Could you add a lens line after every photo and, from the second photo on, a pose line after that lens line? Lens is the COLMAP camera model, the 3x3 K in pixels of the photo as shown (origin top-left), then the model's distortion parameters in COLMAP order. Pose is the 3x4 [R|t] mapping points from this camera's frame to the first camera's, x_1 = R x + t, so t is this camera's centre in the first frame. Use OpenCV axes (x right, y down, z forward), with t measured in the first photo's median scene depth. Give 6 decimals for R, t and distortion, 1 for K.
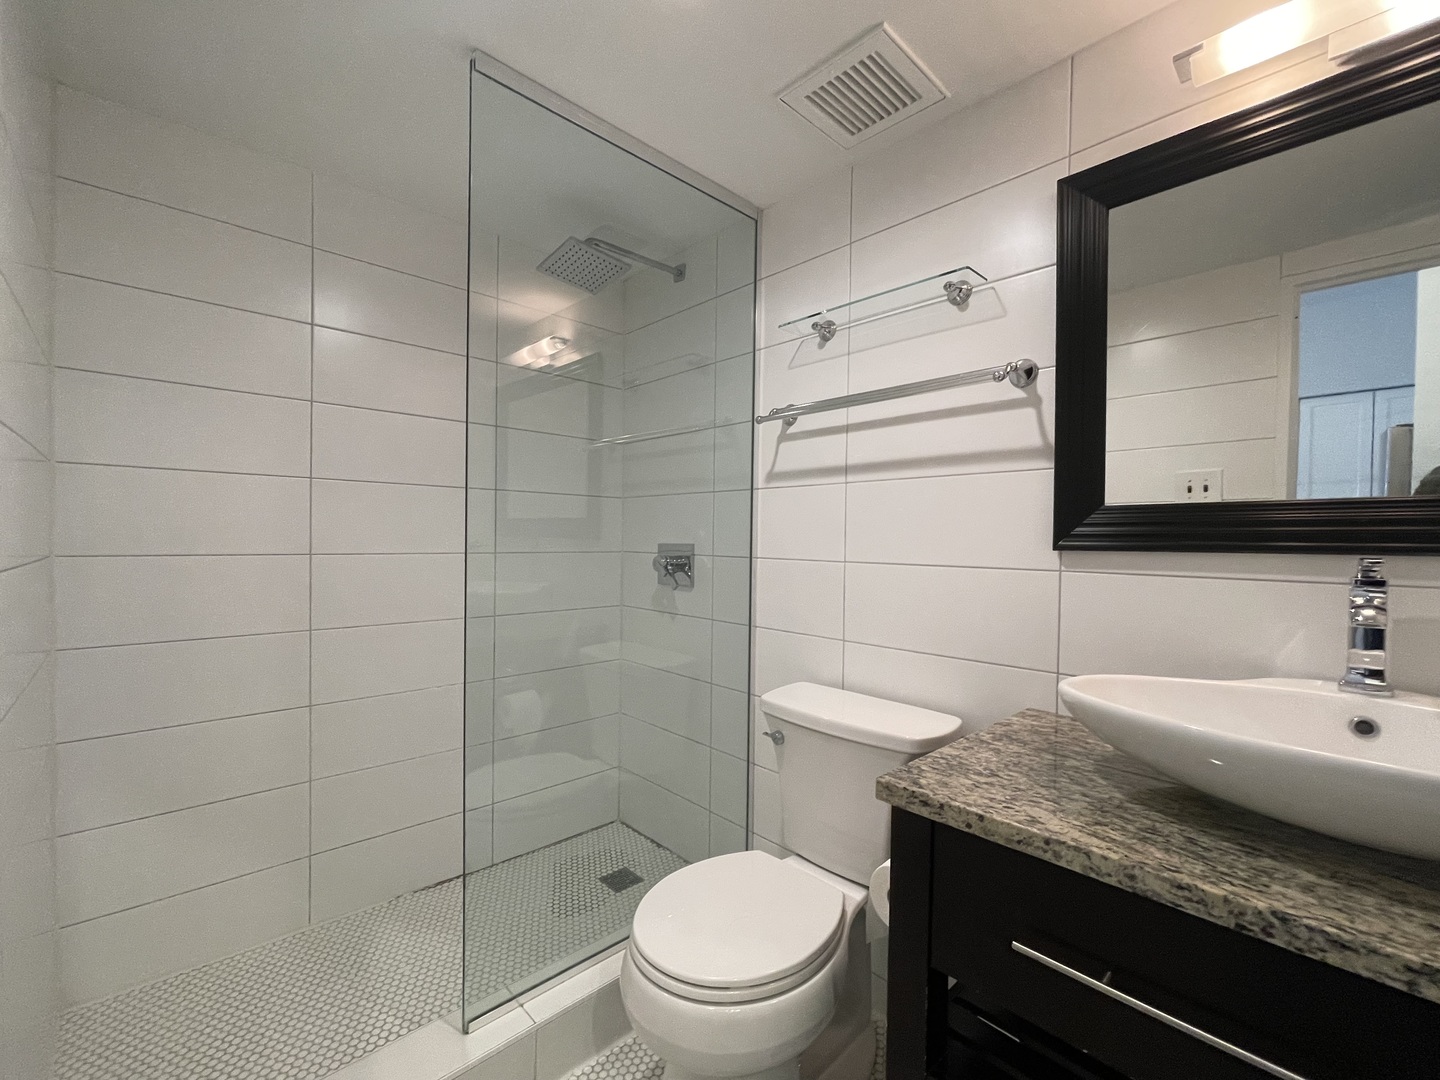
lens RADIAL K [[615.3, 0, 713.7], [0, 615.3, 546.1], [0, 0, 1]] dist [0.003012, 0.000071]
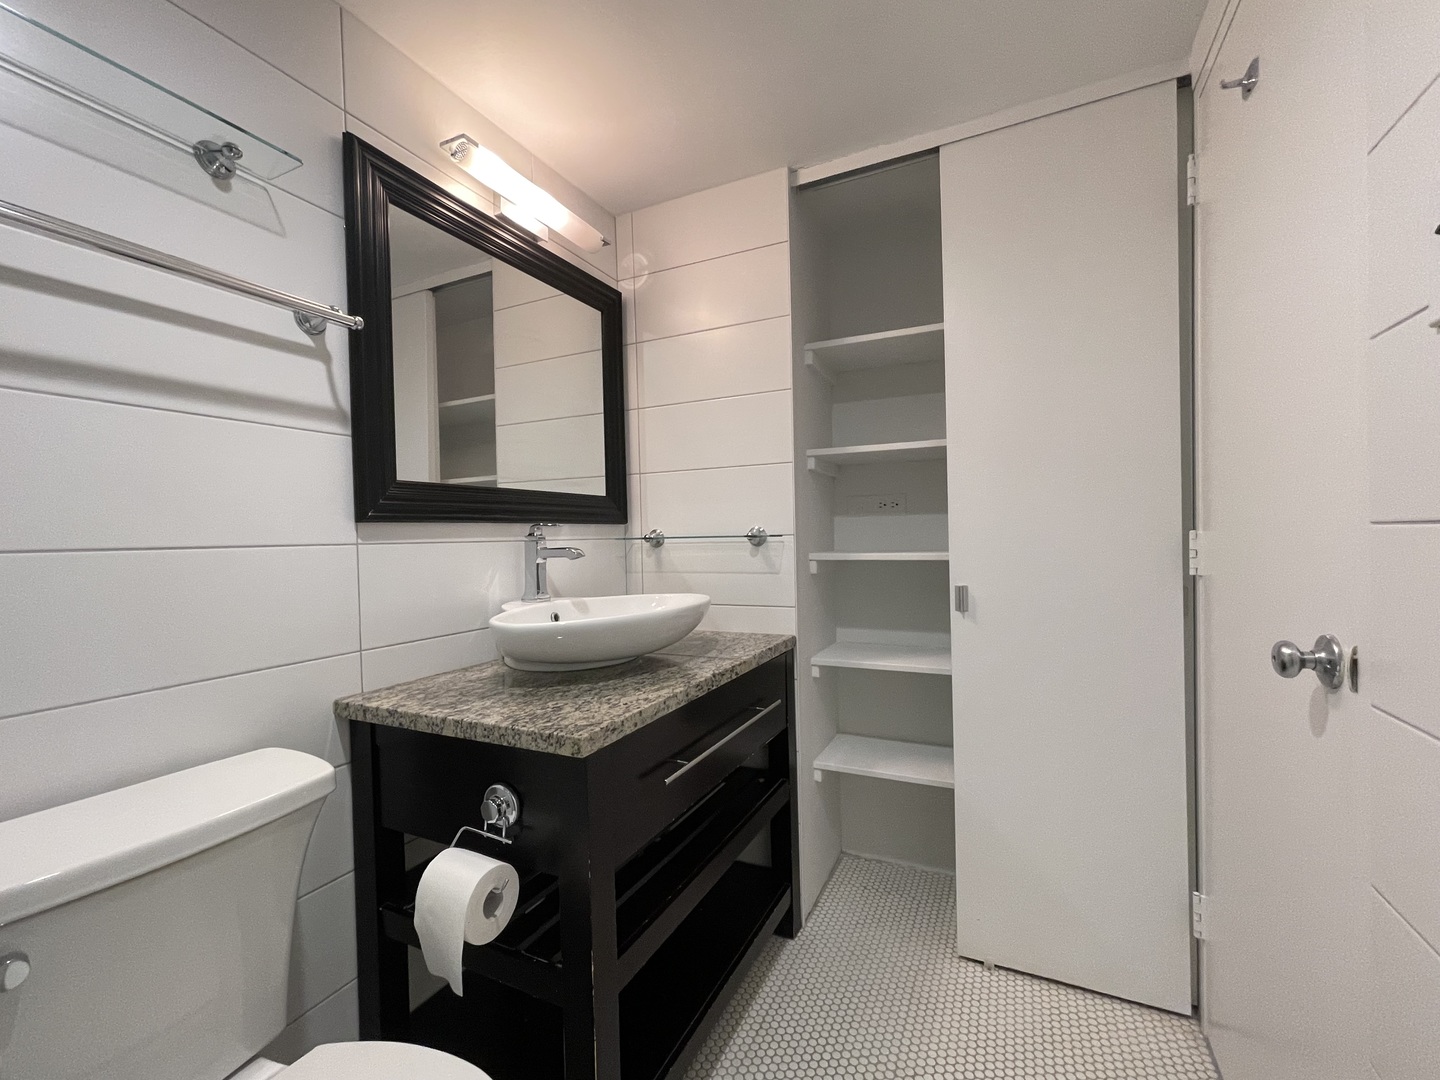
lens RADIAL K [[615.3, 0, 713.7], [0, 615.3, 546.1], [0, 0, 1]] dist [0.003012, 0.000071]
pose [[-0.351108, -0.017812, 0.936166, -0.708938], [0.029504, 0.999112, 0.030075, 0.041303], [-0.935870, 0.038180, -0.350271, 1.088905]]
